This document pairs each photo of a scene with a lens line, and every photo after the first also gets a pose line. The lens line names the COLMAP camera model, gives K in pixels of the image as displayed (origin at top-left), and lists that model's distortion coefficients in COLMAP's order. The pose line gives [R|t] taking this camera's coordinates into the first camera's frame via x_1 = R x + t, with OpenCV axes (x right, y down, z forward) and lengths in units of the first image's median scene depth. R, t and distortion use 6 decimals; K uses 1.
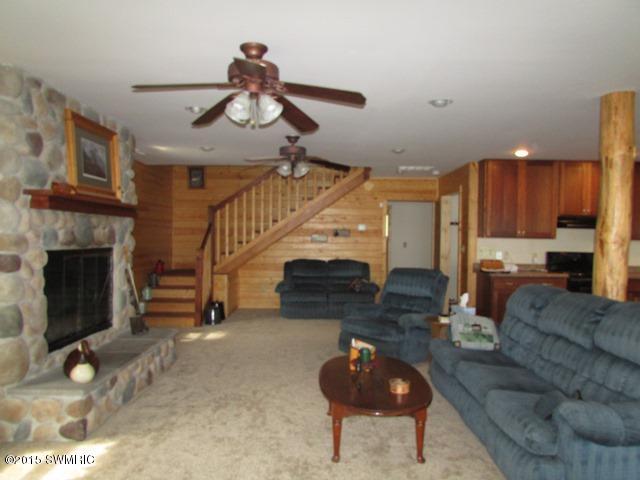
lens RADIAL K [[455.2, 0, 320.0], [0, 455.2, 241.6], [0, 0, 1]] dist [-0.021876, 0.003841]
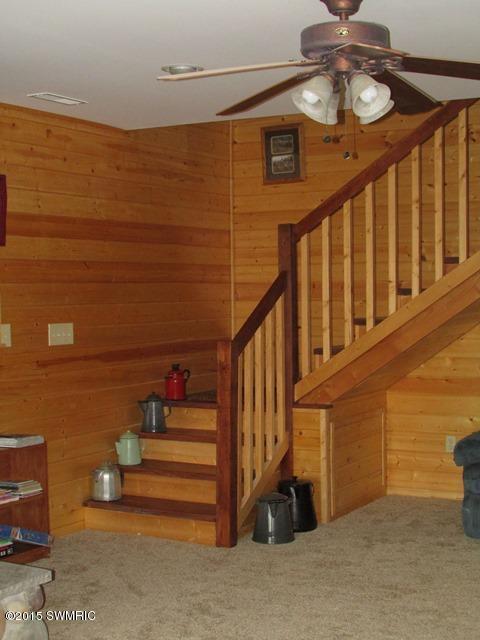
lens RADIAL K [[1065.1, 0, 239.7], [0, 1065.1, 318.6], [0, 0, 1]] dist [-0.039102, 0.000000]
pose [[0.886923, -0.004909, -0.461891, 0.135385], [0.009797, 0.999919, 0.008184, -0.008467], [0.461813, -0.011784, 0.886899, 0.197030]]
